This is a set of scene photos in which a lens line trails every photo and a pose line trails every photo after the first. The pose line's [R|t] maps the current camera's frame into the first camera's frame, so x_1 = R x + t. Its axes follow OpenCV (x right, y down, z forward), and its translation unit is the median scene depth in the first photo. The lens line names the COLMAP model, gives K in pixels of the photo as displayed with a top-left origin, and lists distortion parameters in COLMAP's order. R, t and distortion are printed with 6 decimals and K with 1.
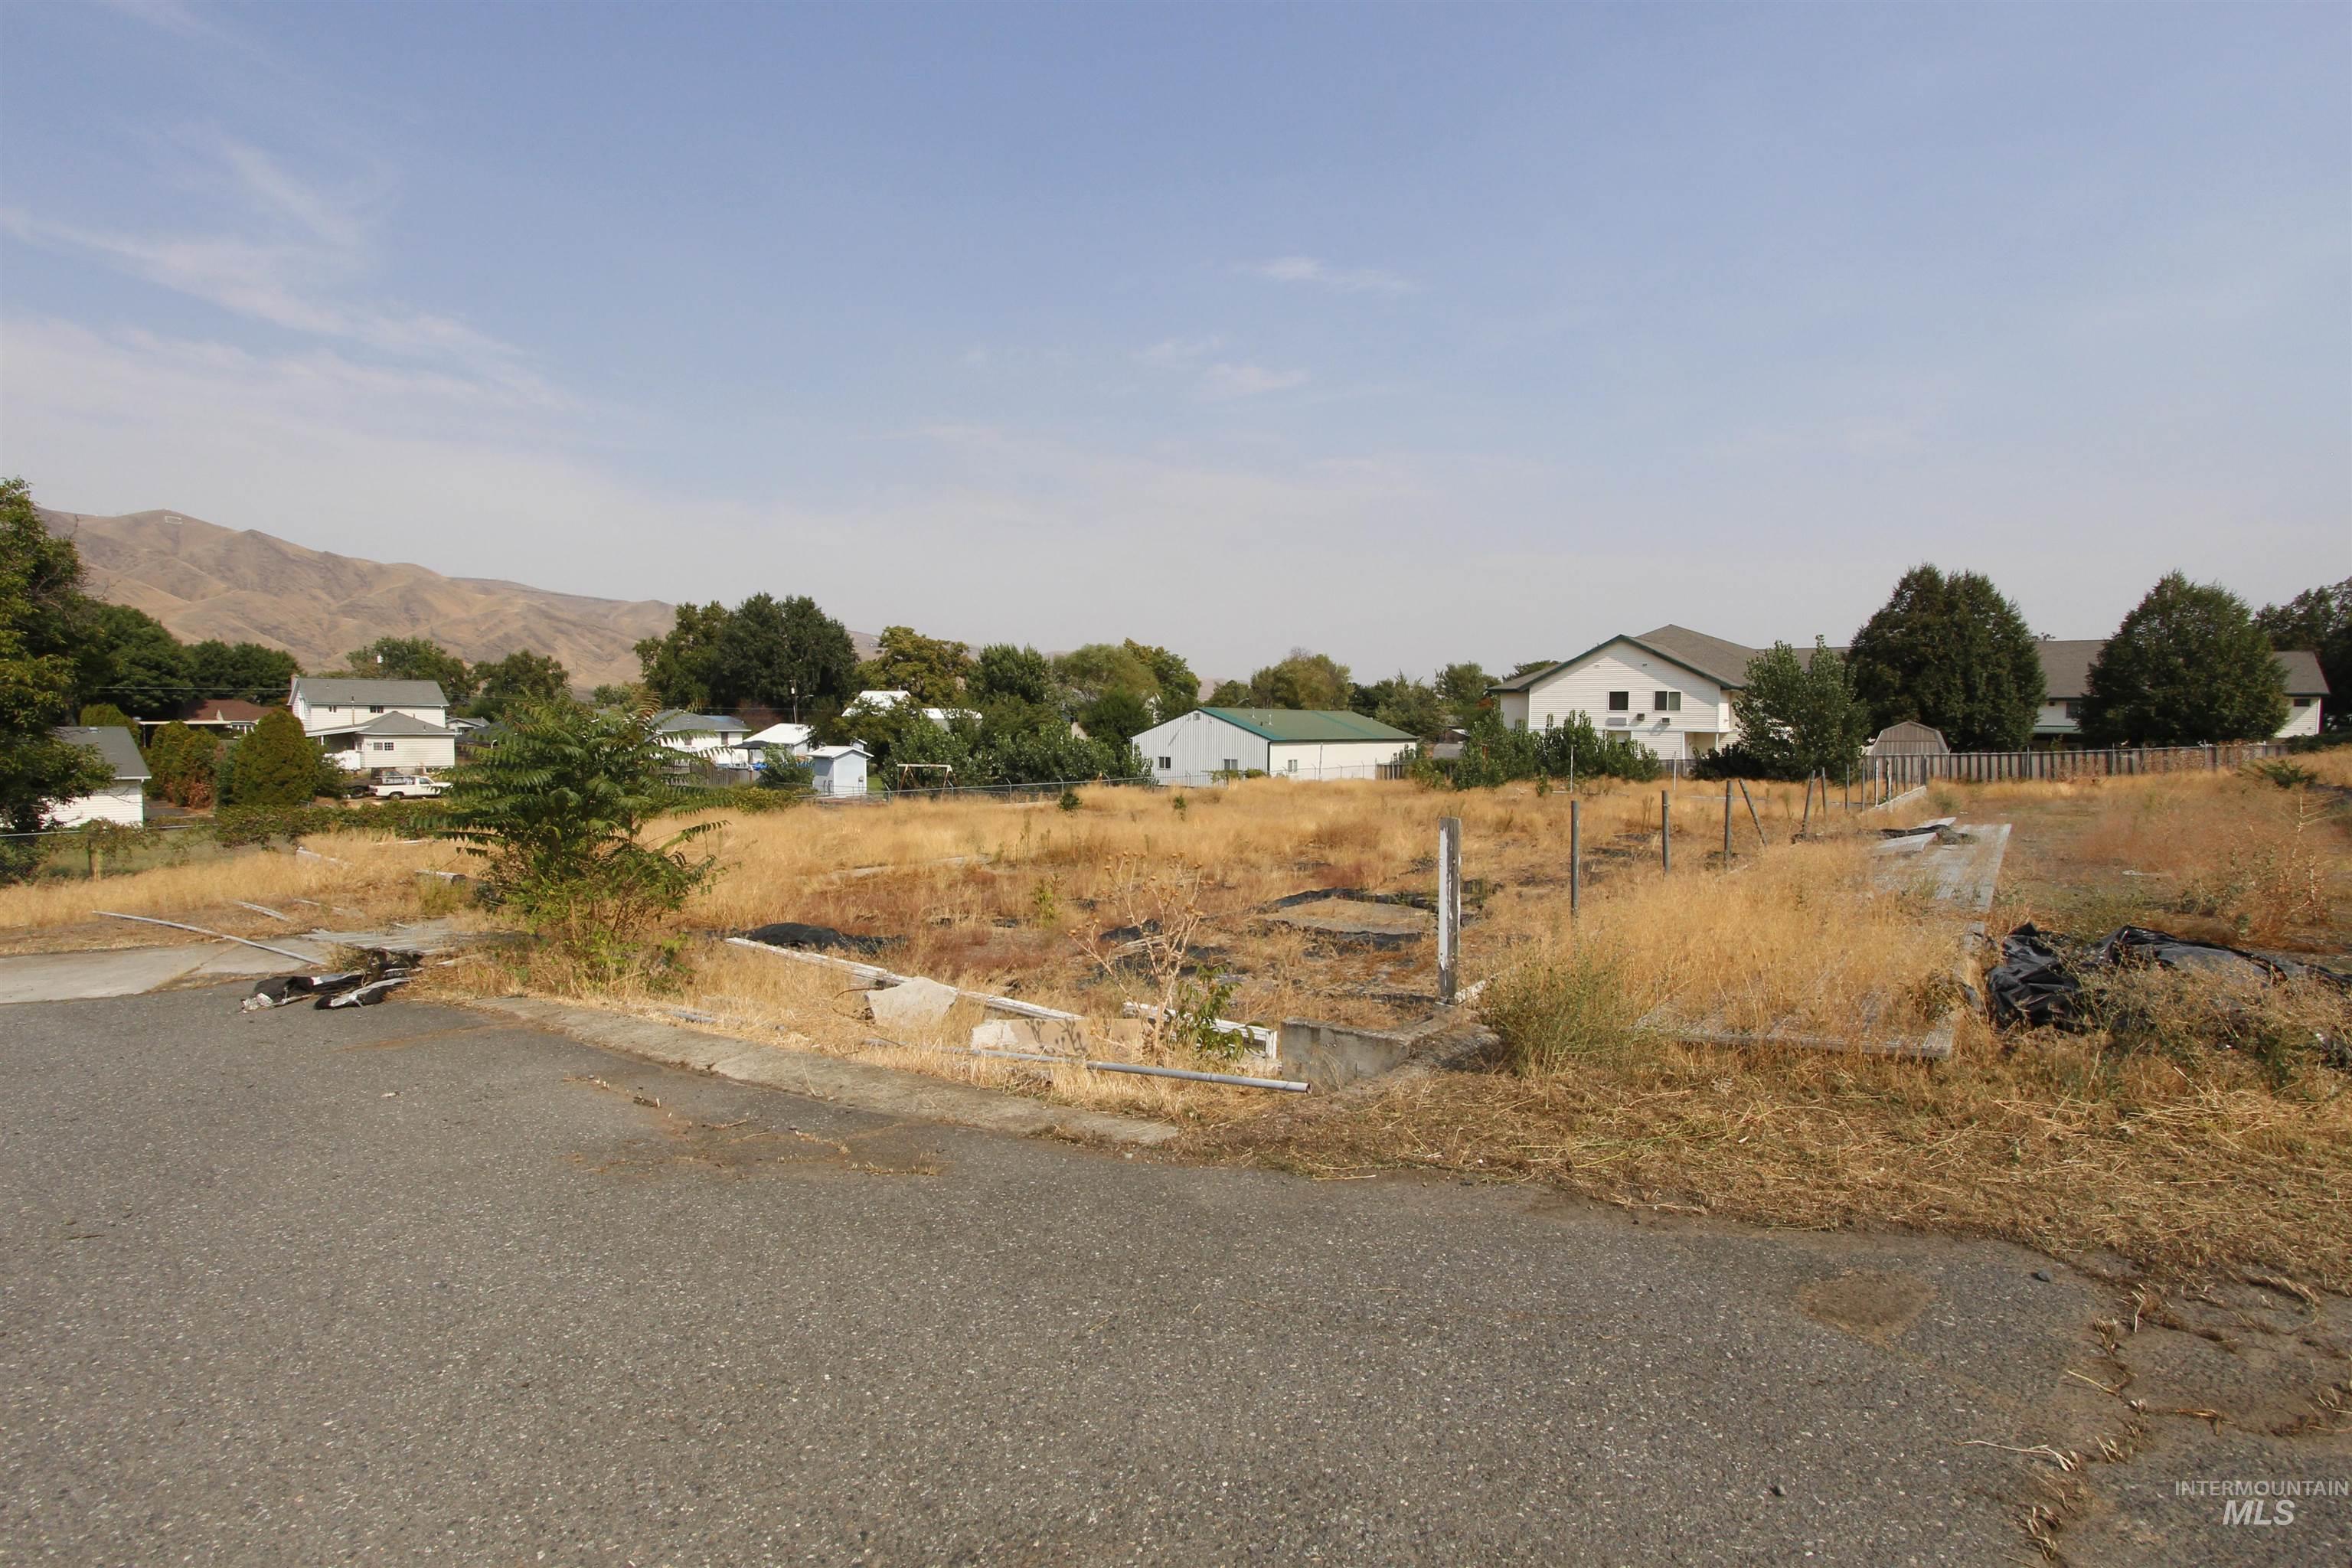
lens RADIAL K [[1087.8, 0, 1165.8], [0, 1087.8, 779.7], [0, 0, 1]] dist [-0.019426, 0.003978]
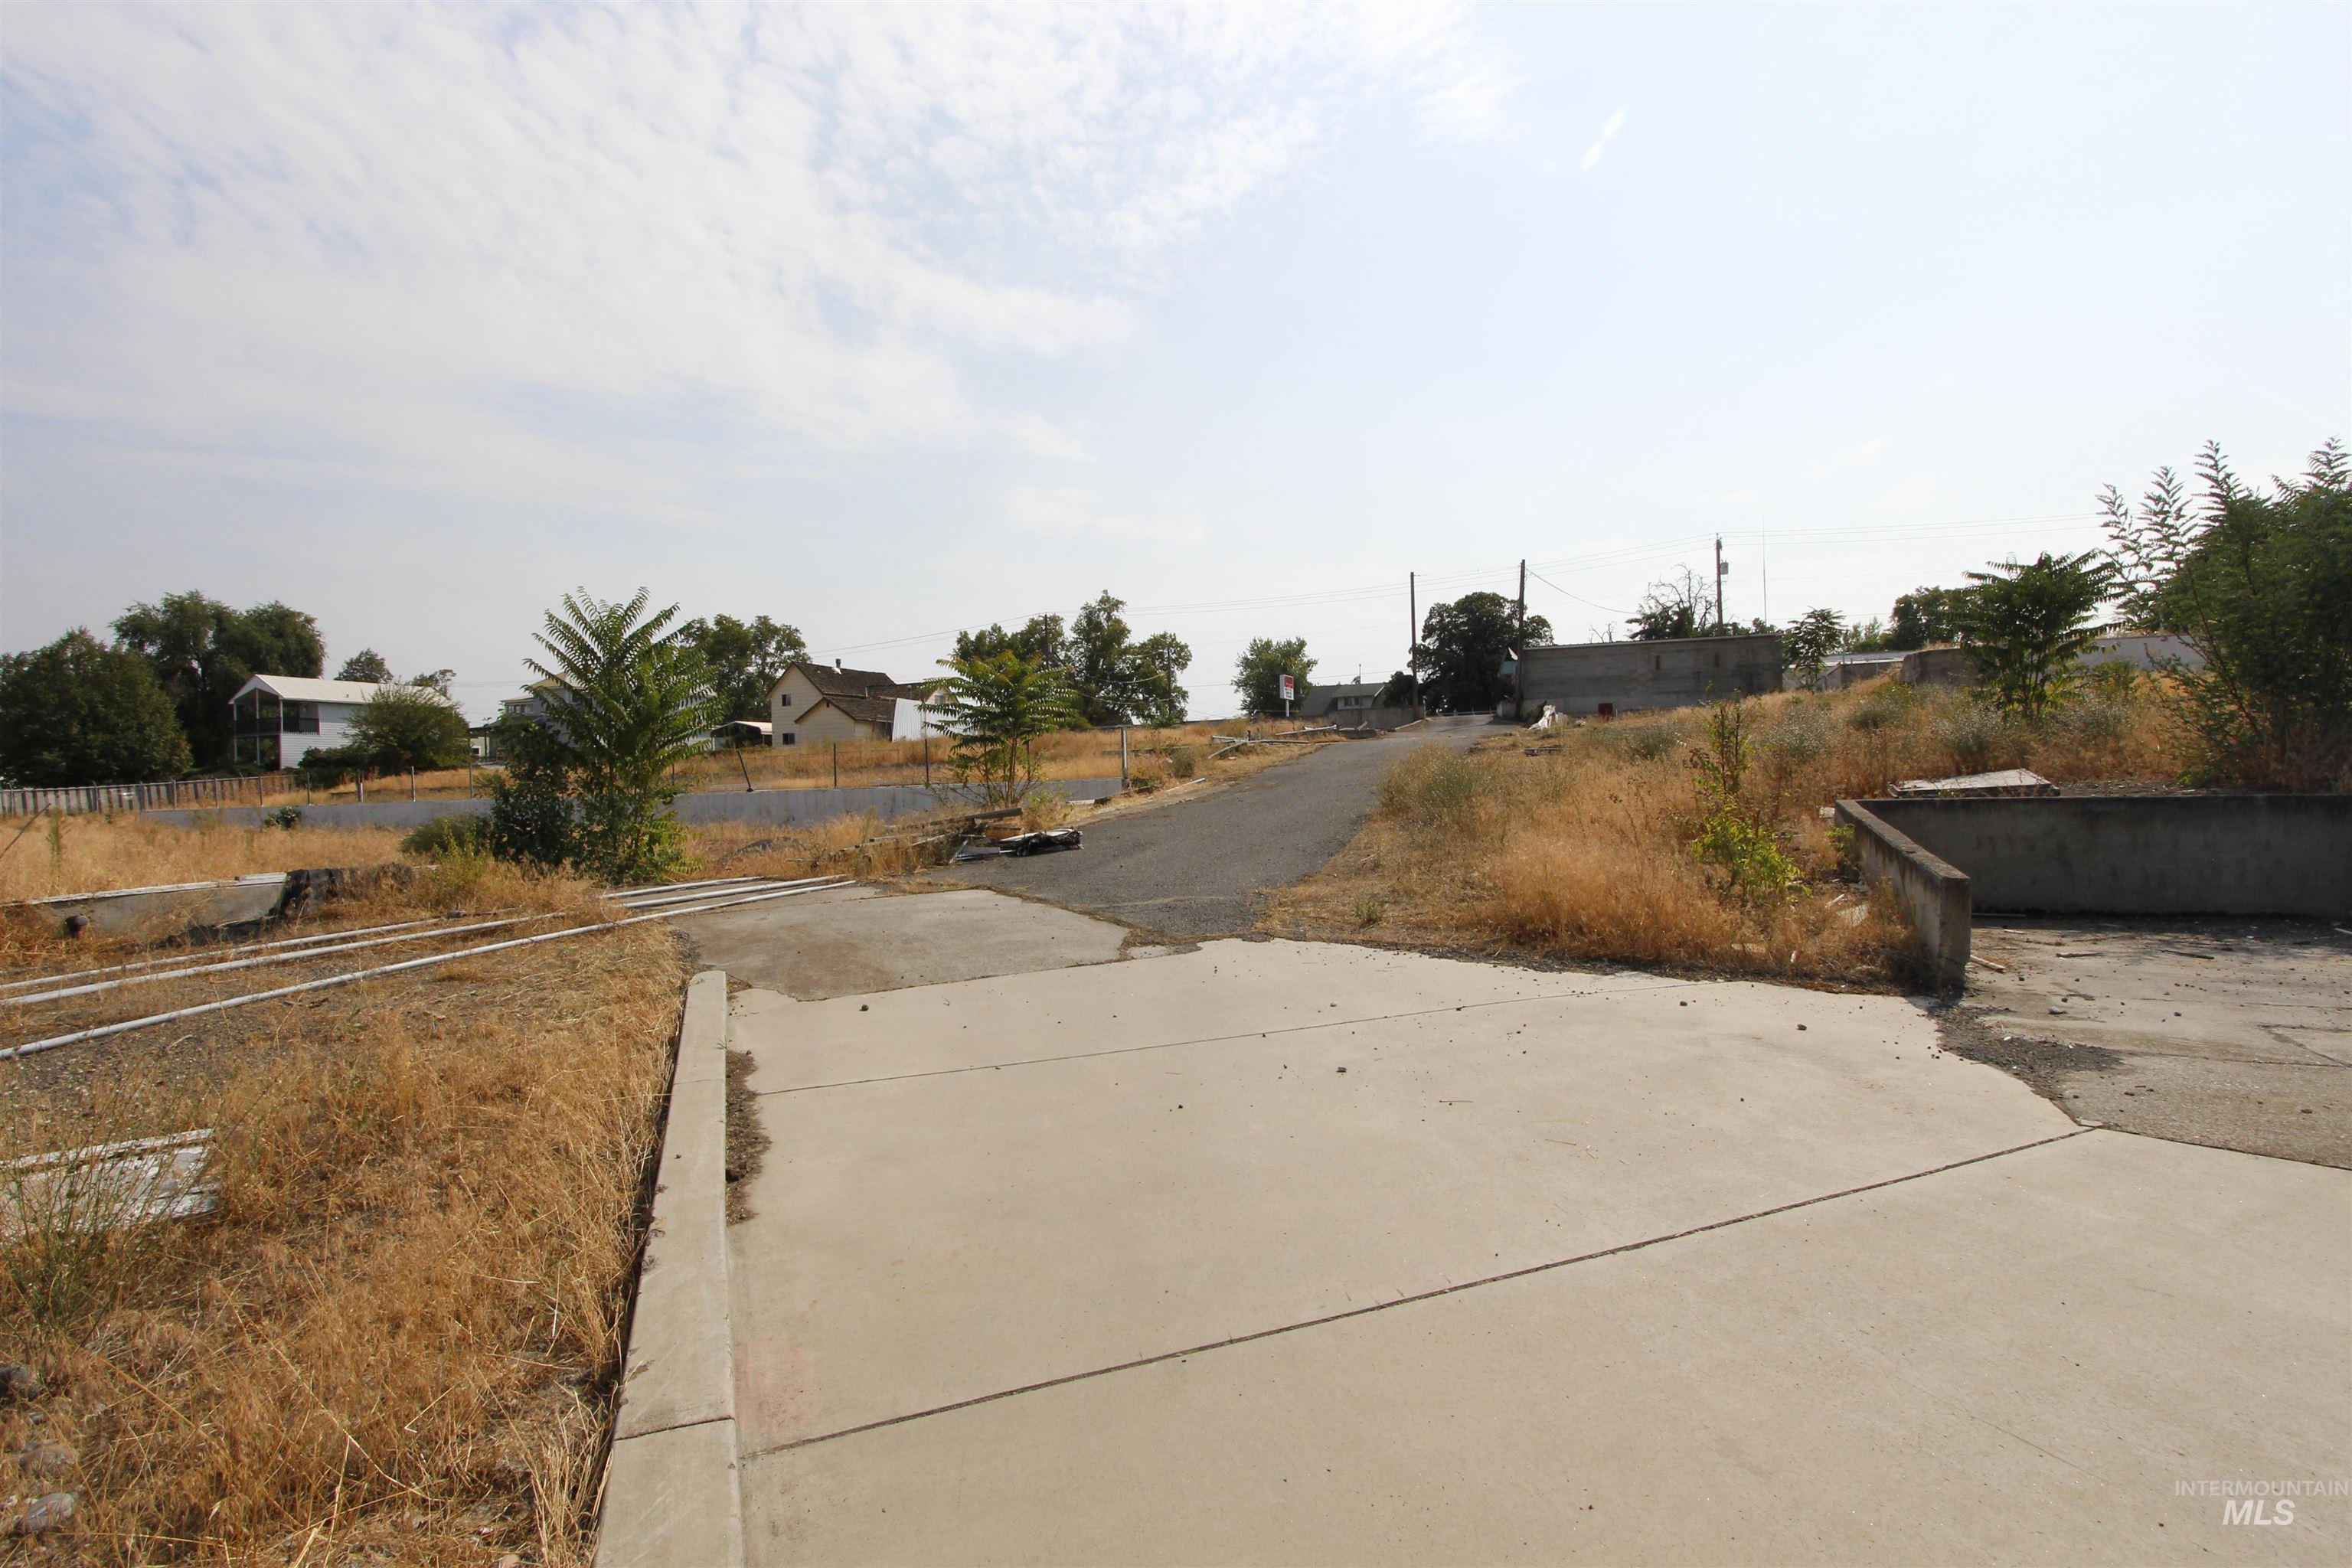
lens RADIAL K [[1087.8, 0, 1168.0], [0, 1087.8, 789.9], [0, 0, 1]] dist [-0.019426, 0.003978]
pose [[-0.260821, -0.006769, 0.965363, -0.543325], [0.068557, 0.997321, 0.025516, 0.026187], [-0.962950, 0.072838, -0.259658, 0.299681]]
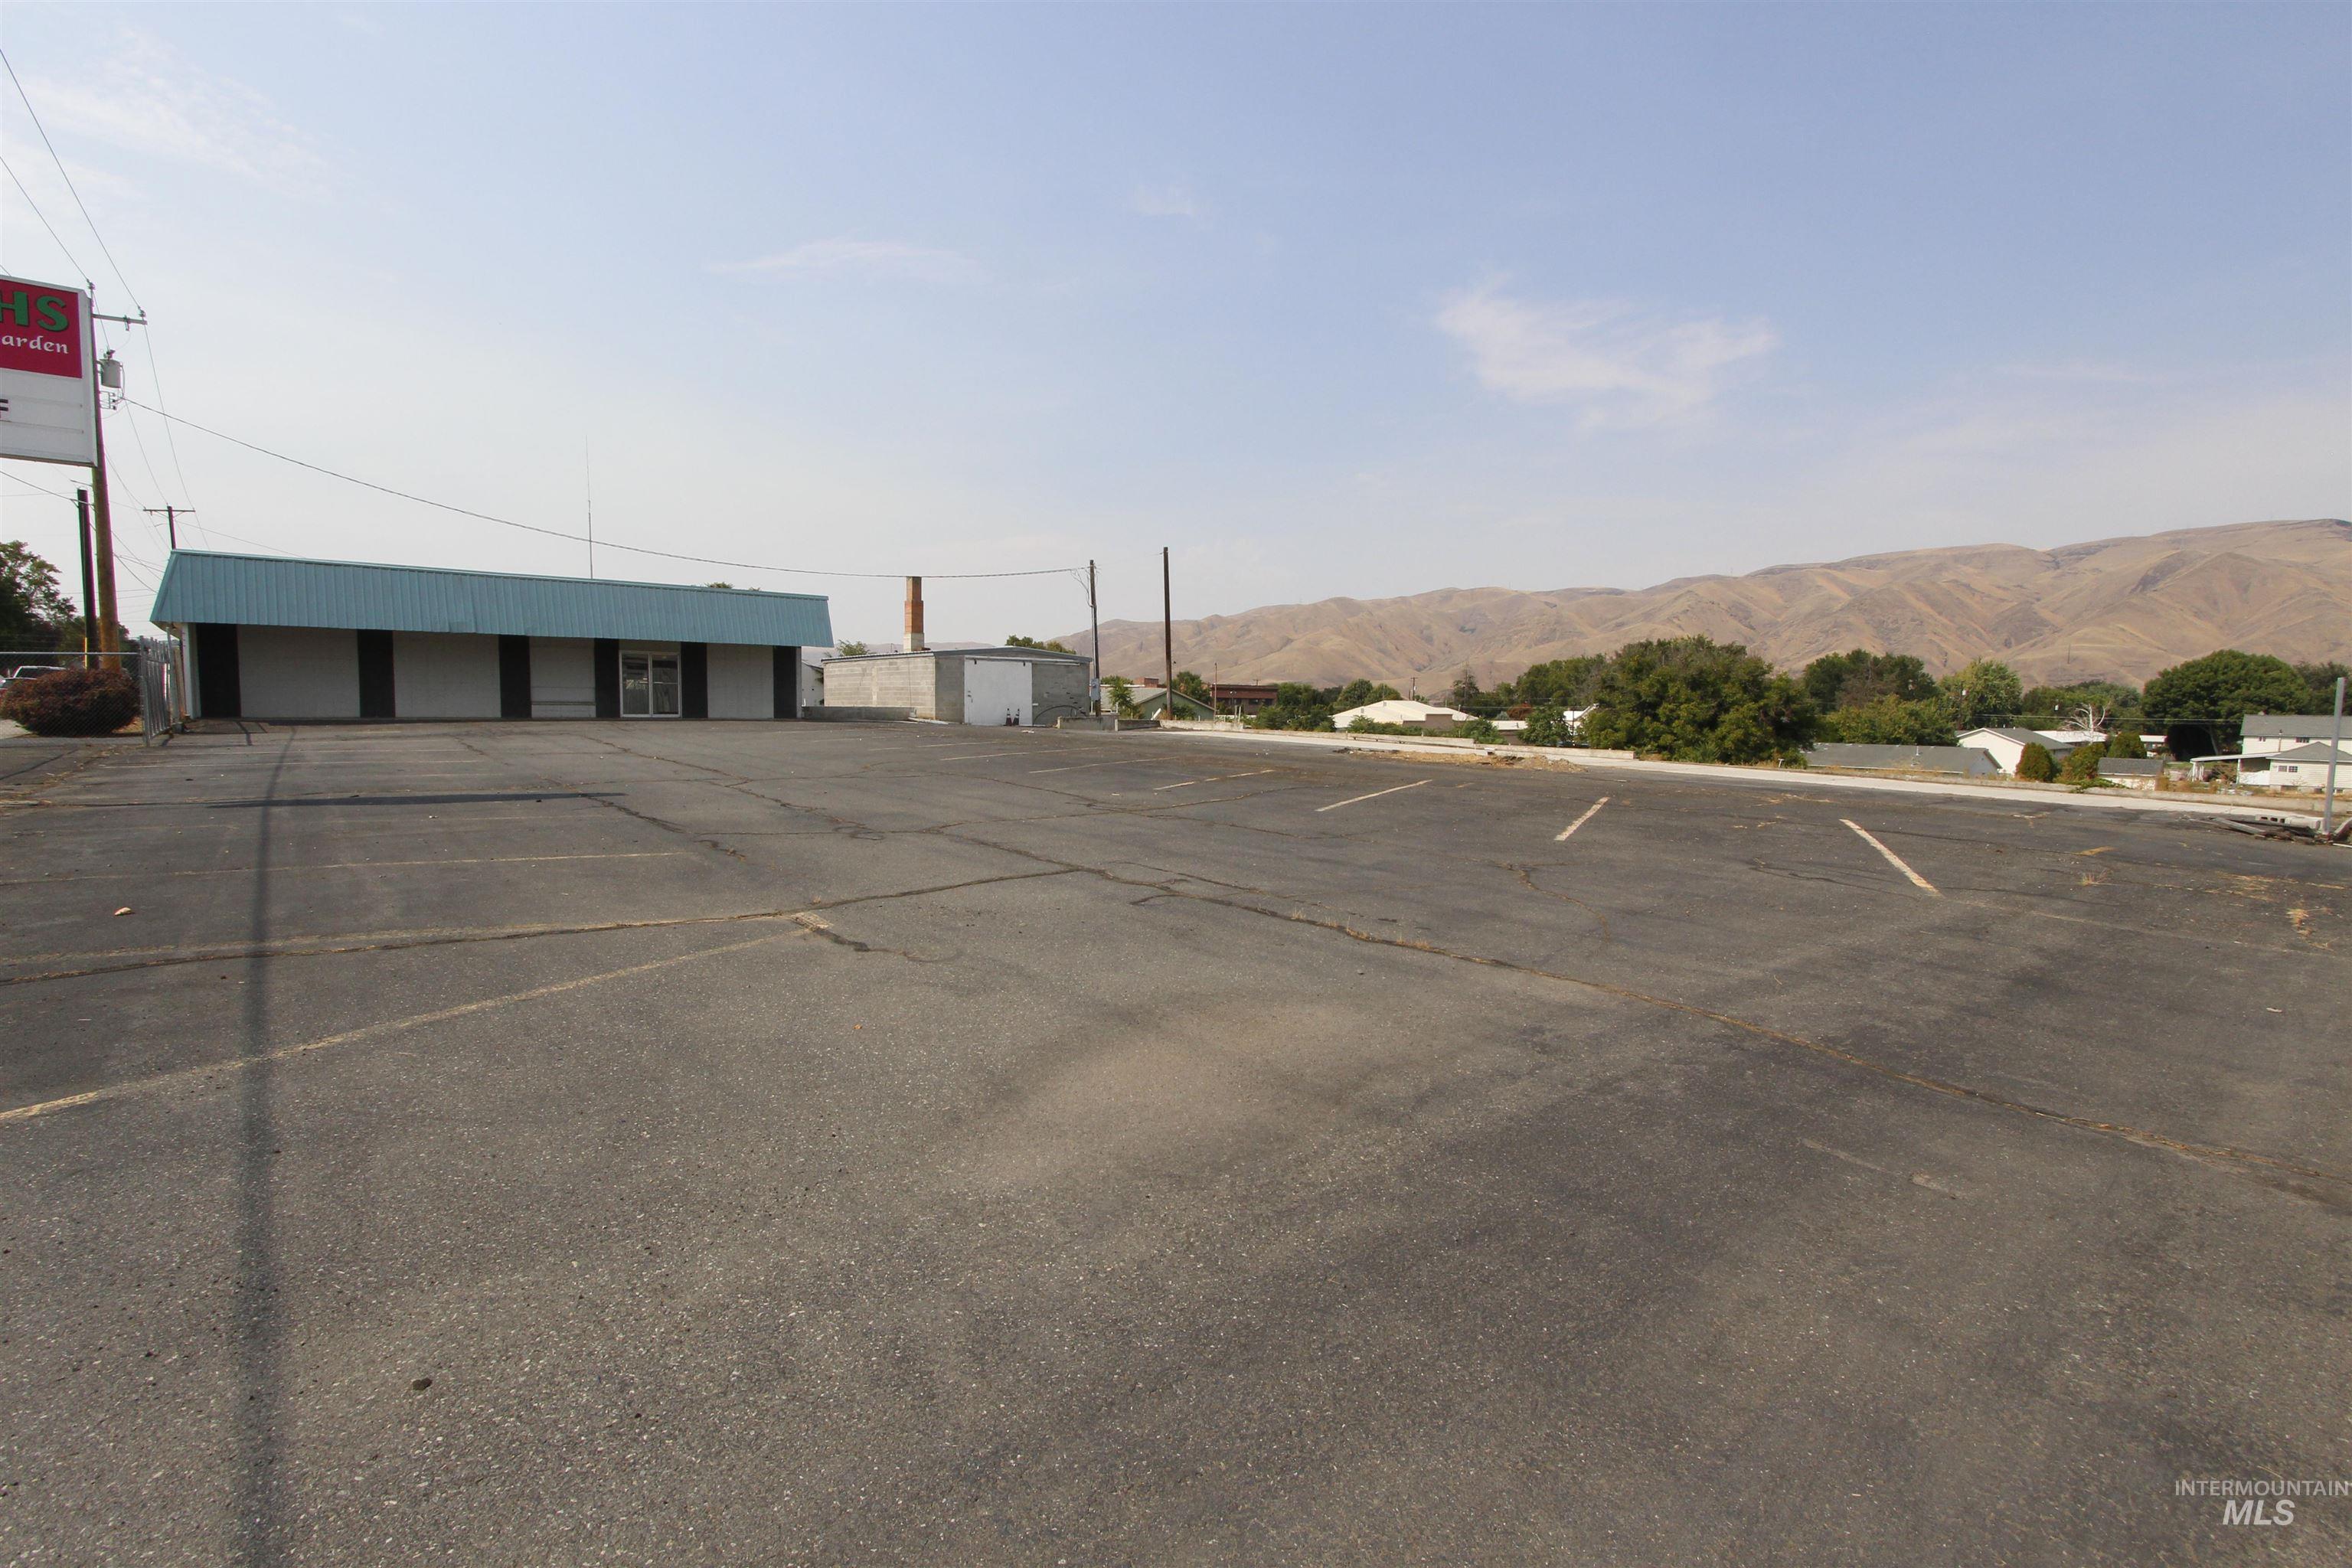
lens RADIAL K [[1087.8, 0, 1175.3], [0, 1087.8, 801.4], [0, 0, 1]] dist [-0.019426, 0.003978]
pose [[-0.199422, 0.075704, -0.976985, 1.516608], [-0.067610, 0.993572, 0.090790, -0.036253], [0.977578, 0.084159, -0.193022, -0.086040]]
